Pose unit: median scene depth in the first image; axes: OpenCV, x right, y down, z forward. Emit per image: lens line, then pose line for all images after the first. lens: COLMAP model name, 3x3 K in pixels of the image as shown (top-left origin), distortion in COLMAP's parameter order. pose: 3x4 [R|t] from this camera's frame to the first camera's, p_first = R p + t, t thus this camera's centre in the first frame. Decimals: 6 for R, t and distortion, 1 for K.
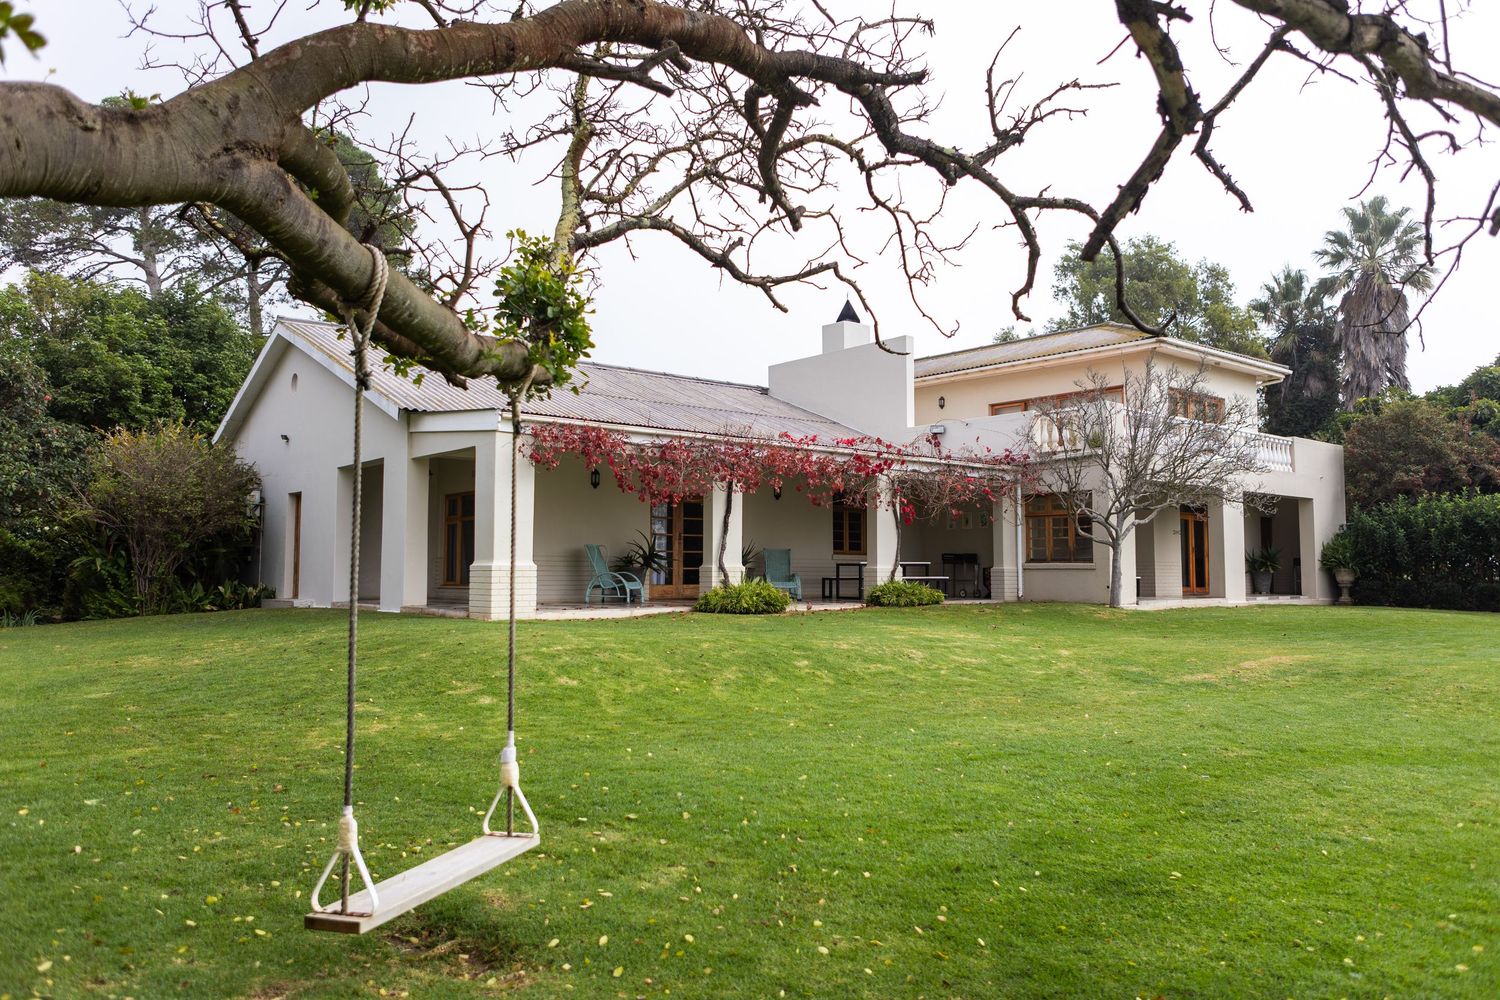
lens RADIAL K [[961.8, 0, 750.6], [0, 961.8, 481.3], [0, 0, 1]] dist [-0.026600, 0.001093]
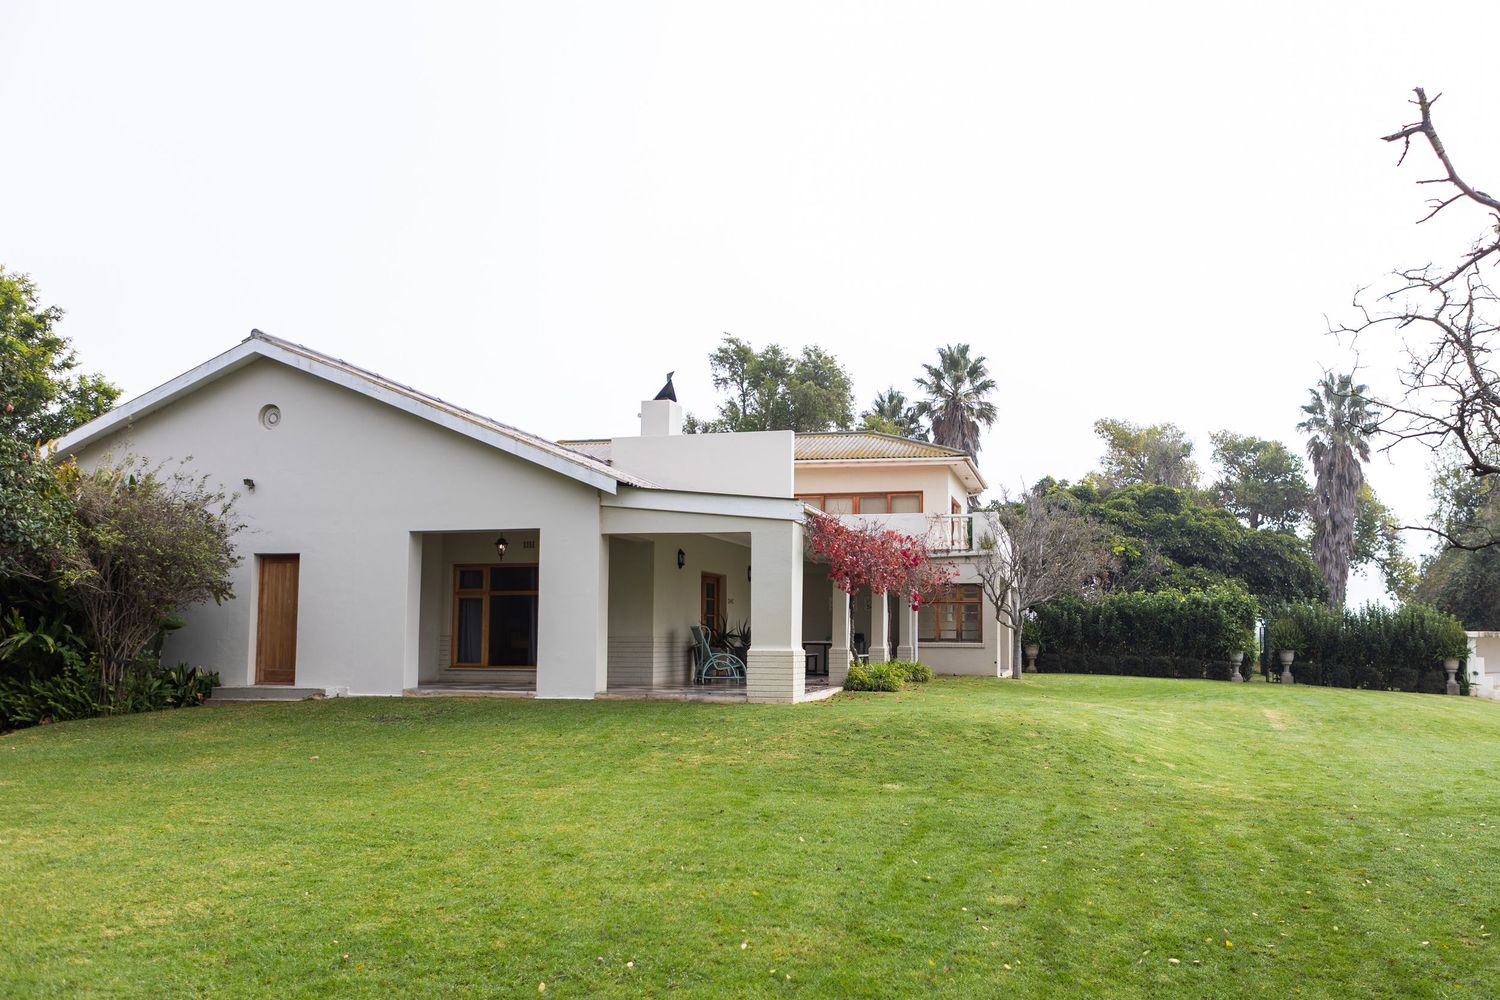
lens RADIAL K [[1022.1, 0, 750.0], [0, 1022.1, 500.0], [0, 0, 1]] dist [-0.025741, 0.016921]
pose [[0.831214, 0.078618, 0.550365, -0.486303], [-0.058270, 0.996818, -0.054388, -0.006976], [-0.552890, 0.013138, 0.833151, 0.050605]]
